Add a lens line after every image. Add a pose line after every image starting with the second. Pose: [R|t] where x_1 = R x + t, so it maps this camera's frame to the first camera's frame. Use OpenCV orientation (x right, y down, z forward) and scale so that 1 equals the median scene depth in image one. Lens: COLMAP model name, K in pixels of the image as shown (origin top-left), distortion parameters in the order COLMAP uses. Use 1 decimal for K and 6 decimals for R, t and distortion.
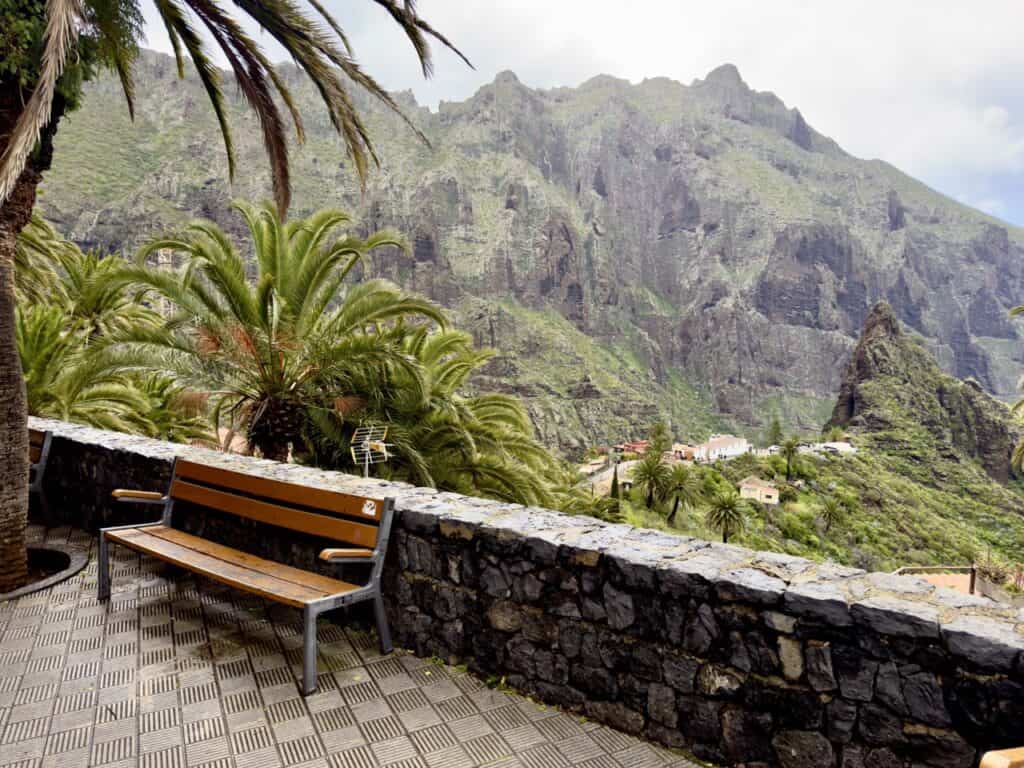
lens RADIAL K [[719.8, 0, 511.3], [0, 719.8, 385.6], [0, 0, 1]] dist [0.015429, -0.017807]
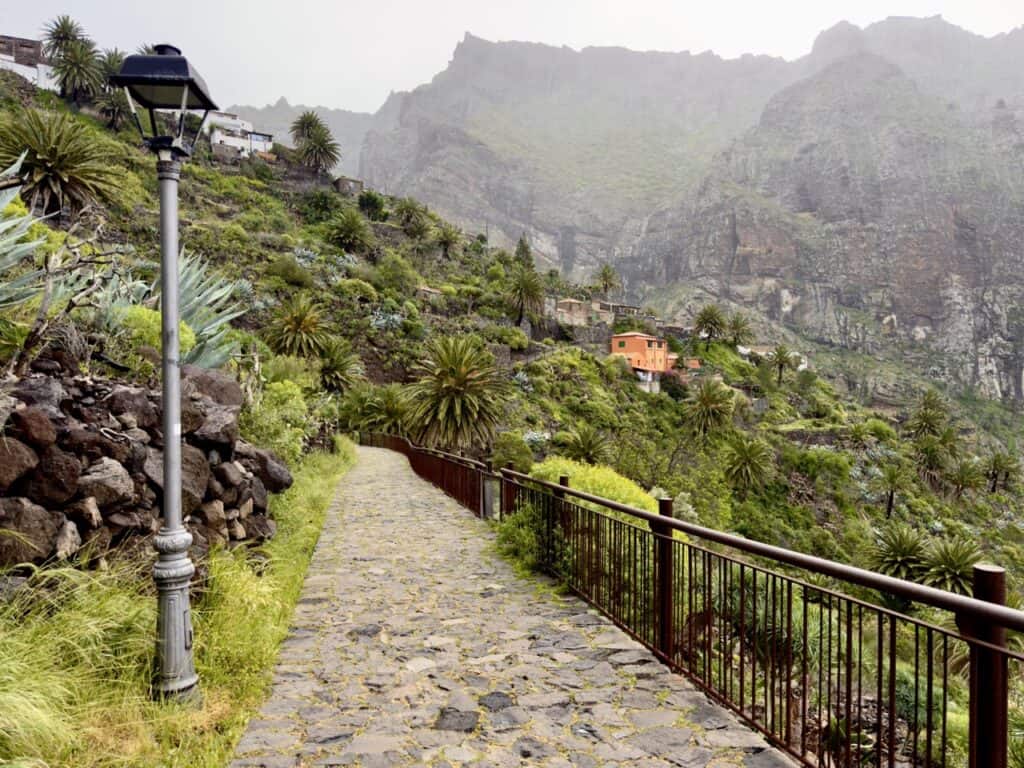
lens RADIAL K [[719.8, 0, 511.4], [0, 719.8, 383.5], [0, 0, 1]] dist [0.015429, -0.017807]
pose [[0.839876, -0.012740, -0.542628, -0.268298], [-0.035031, 0.996368, -0.077613, -0.008363], [0.541646, 0.084194, 0.836380, 0.297886]]
